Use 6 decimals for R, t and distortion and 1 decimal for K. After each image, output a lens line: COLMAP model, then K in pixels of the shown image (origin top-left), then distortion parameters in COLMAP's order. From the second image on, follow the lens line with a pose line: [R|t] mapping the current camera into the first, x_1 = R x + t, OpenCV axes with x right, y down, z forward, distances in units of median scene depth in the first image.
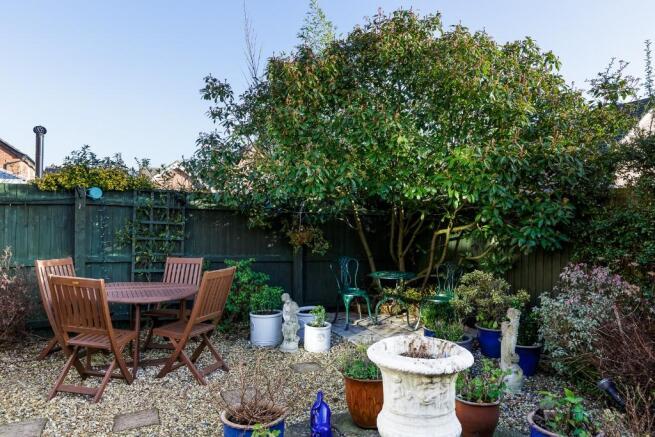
lens RADIAL K [[438.4, 0, 327.5], [0, 438.4, 218.5], [0, 0, 1]] dist [0.003401, 0.002332]
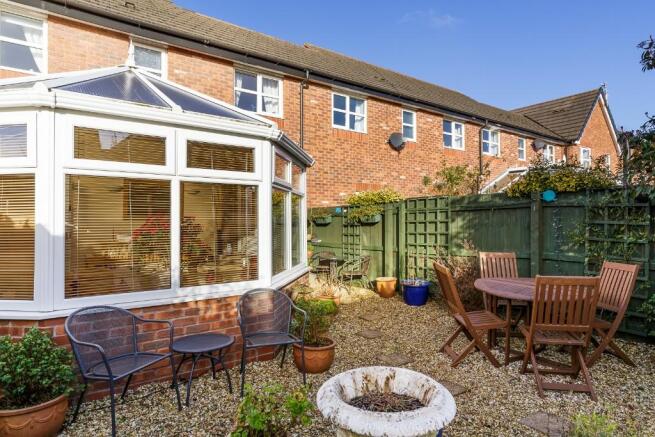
lens RADIAL K [[389.9, 0, 327.5], [0, 389.9, 218.5], [0, 0, 1]] dist [0.000556, 0.000202]
pose [[0.165403, -0.012994, -0.986141, 0.342836], [0.014481, 0.999837, -0.010746, 0.001166], [0.986120, -0.012503, 0.165564, 0.307102]]
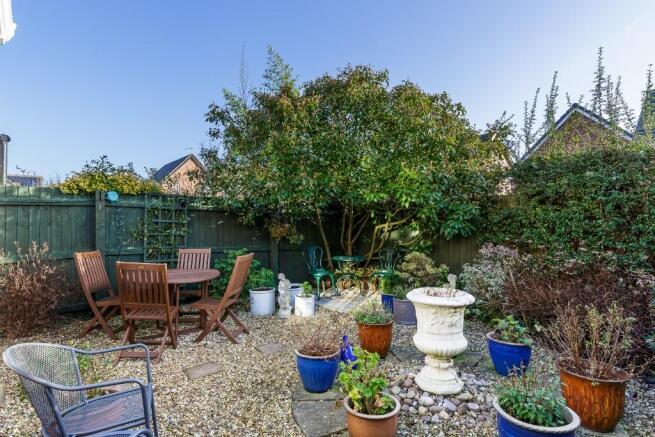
lens RADIAL K [[353.3, 0, 327.5], [0, 353.3, 218.5], [0, 0, 1]] dist [0.012421, -0.000323]
pose [[0.974403, -0.007171, 0.224695, -0.185849], [0.008283, 0.999958, -0.004007, 0.011154], [-0.224657, 0.005765, 0.974421, -0.061415]]
